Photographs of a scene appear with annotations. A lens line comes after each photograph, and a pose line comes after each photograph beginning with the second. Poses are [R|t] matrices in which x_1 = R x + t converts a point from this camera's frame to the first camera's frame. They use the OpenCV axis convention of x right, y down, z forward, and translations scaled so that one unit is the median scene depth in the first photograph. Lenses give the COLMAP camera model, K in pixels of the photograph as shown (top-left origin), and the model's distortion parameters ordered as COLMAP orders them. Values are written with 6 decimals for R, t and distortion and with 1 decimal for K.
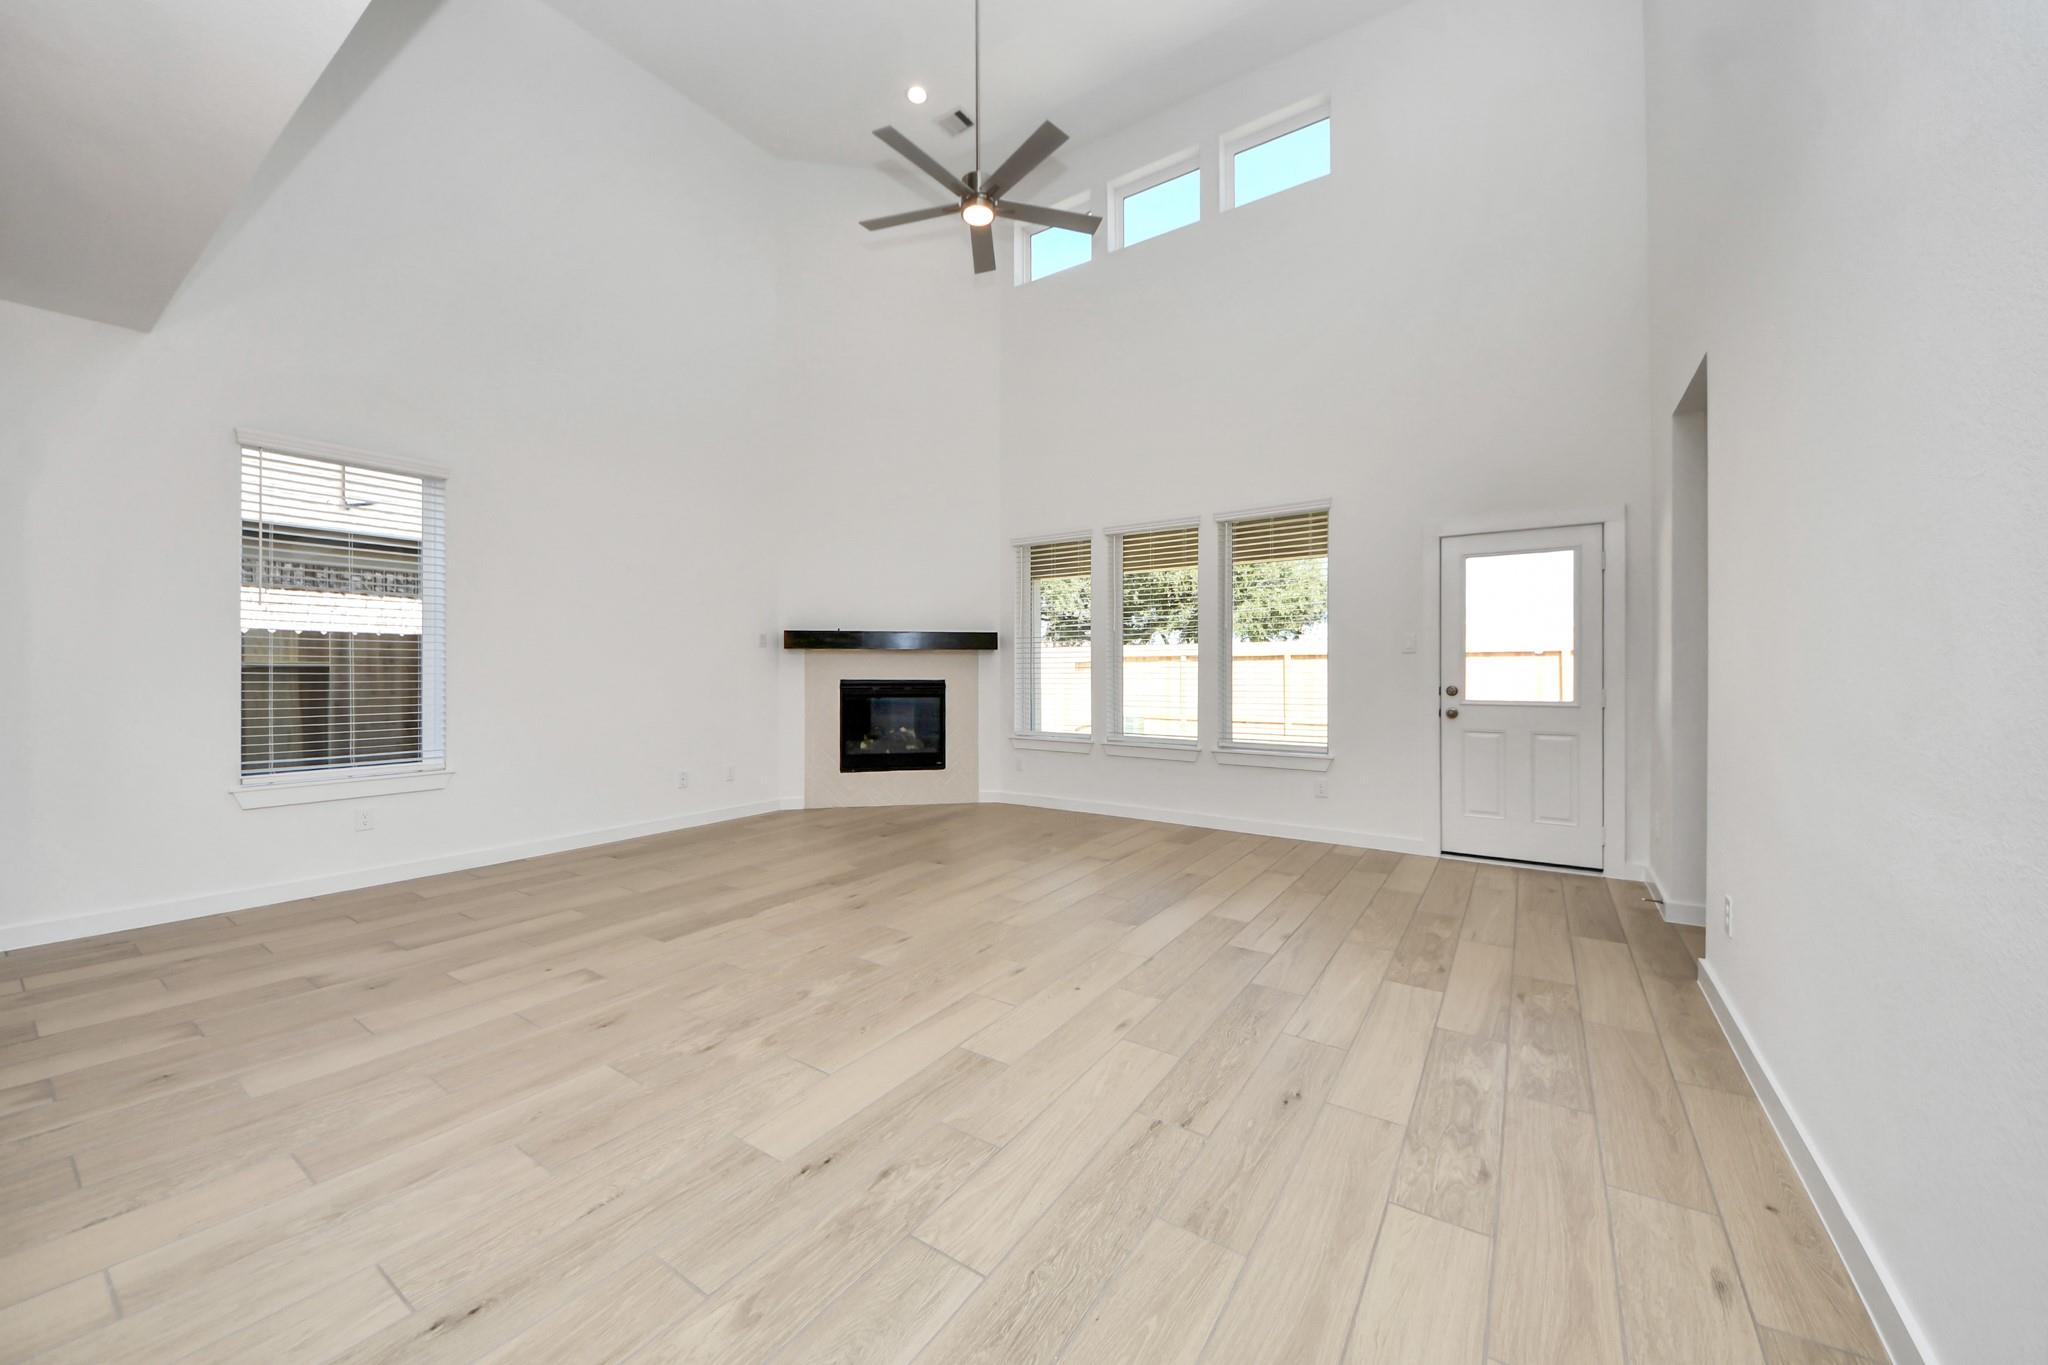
lens RADIAL K [[752.4, 0, 1006.2], [0, 752.4, 675.1], [0, 0, 1]] dist [0.045937, -0.029497]
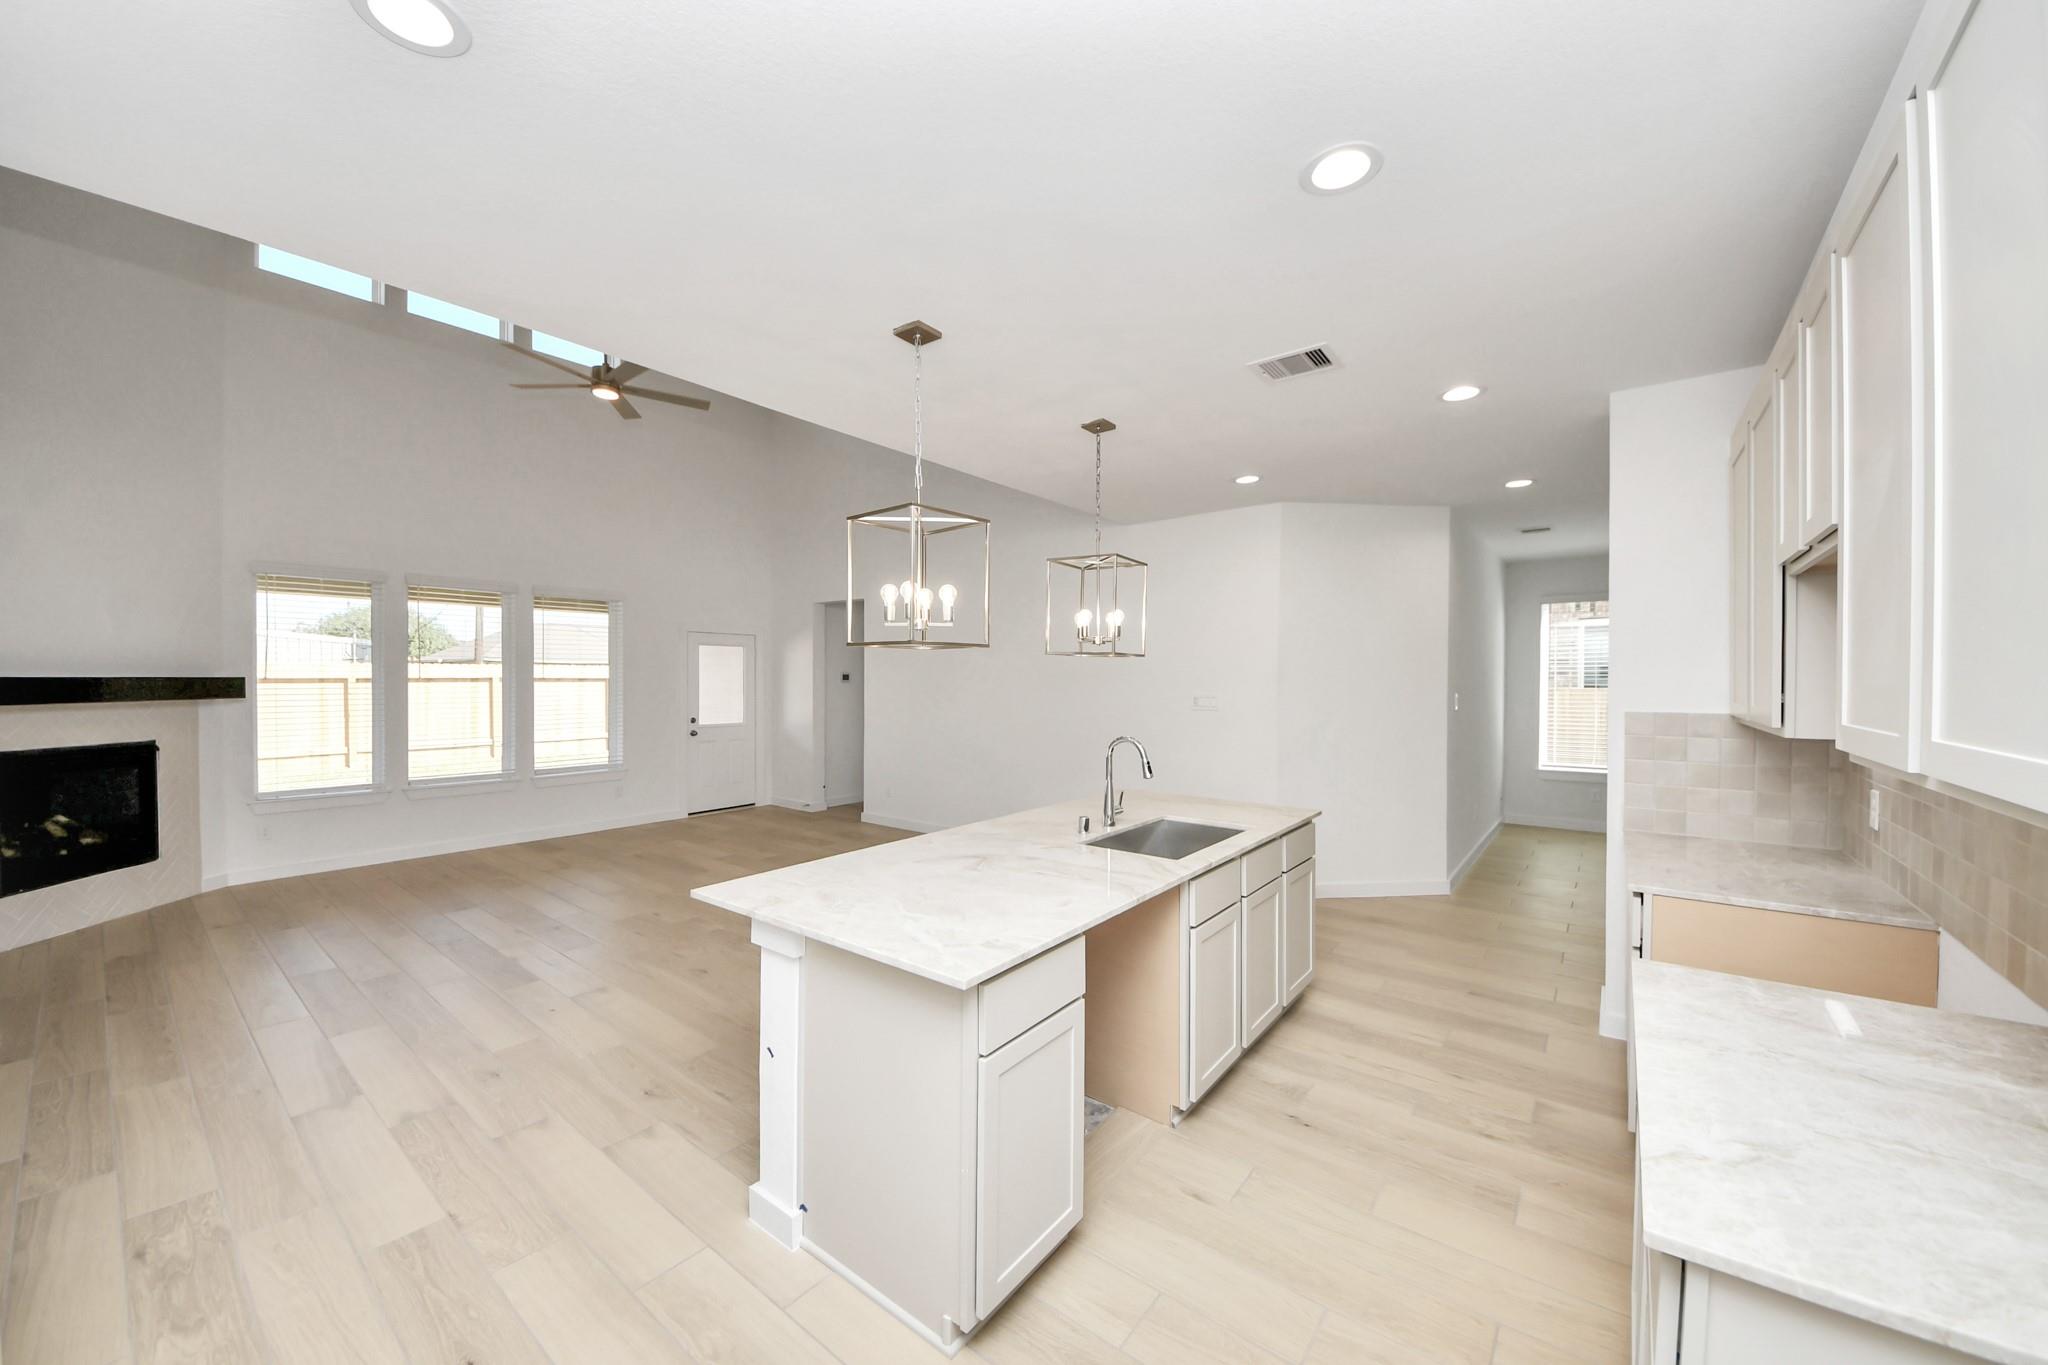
lens RADIAL K [[728.0, 0, 1022.2], [0, 728.0, 685.0], [0, 0, 1]] dist [0.042255, -0.026008]
pose [[0.053523, -0.009233, 0.998524, -1.066199], [0.000590, 0.999957, 0.009214, -0.075874], [-0.998566, 0.000096, 0.053526, 0.160591]]
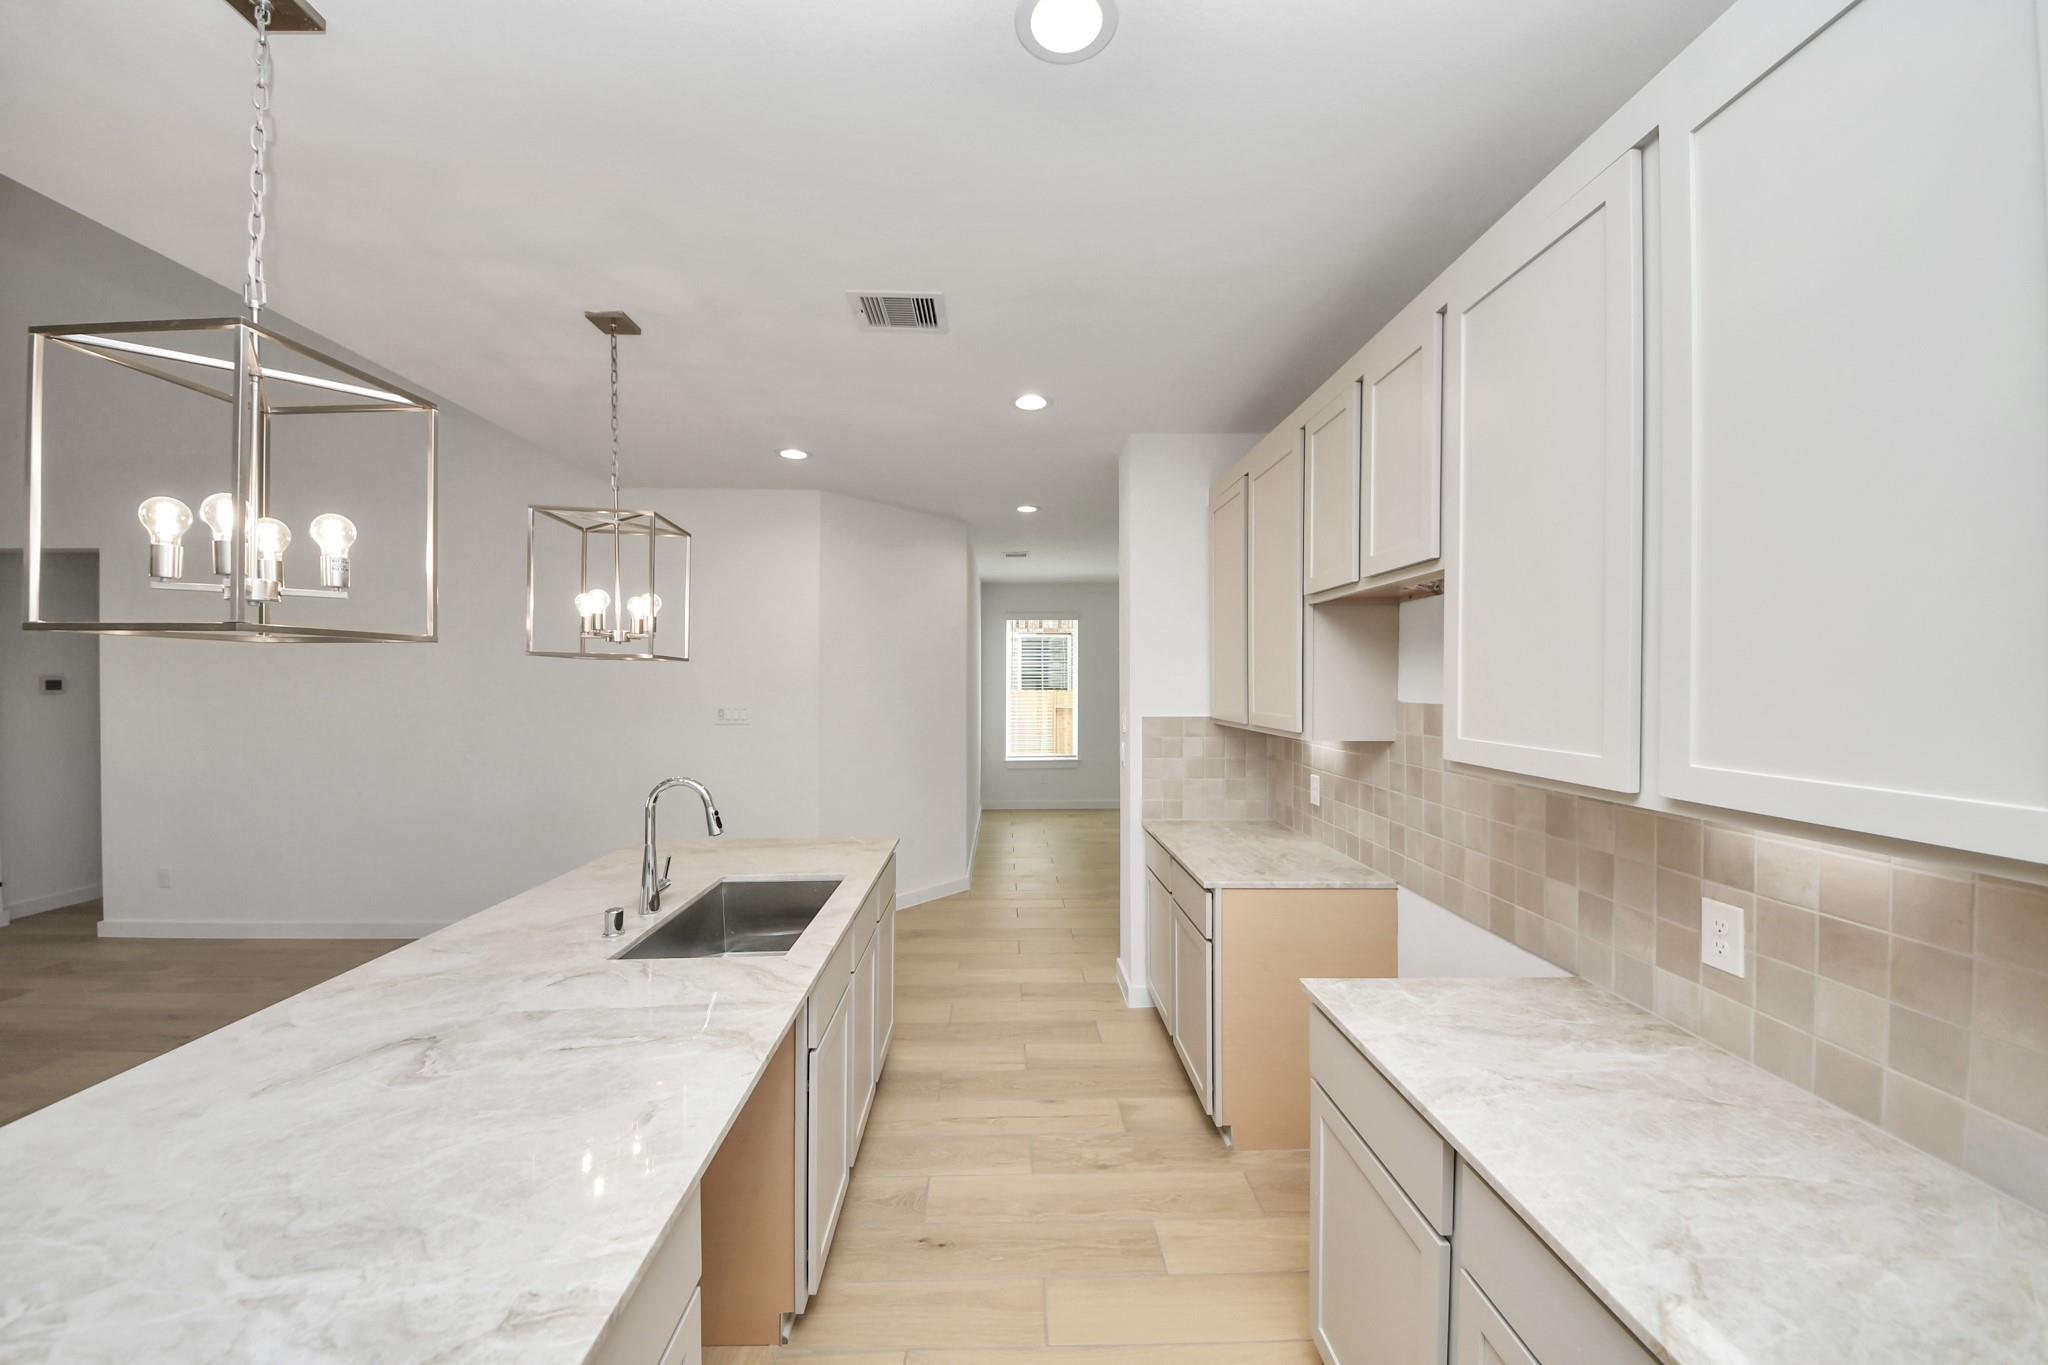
lens RADIAL K [[741.1, 0, 1019.7], [0, 741.1, 686.5], [0, 0, 1]] dist [0.021349, -0.015393]
pose [[-0.586188, -0.006349, 0.810150, -0.915183], [0.001947, 0.999955, 0.009244, -0.083171], [-0.810173, 0.006996, -0.586149, 0.198018]]
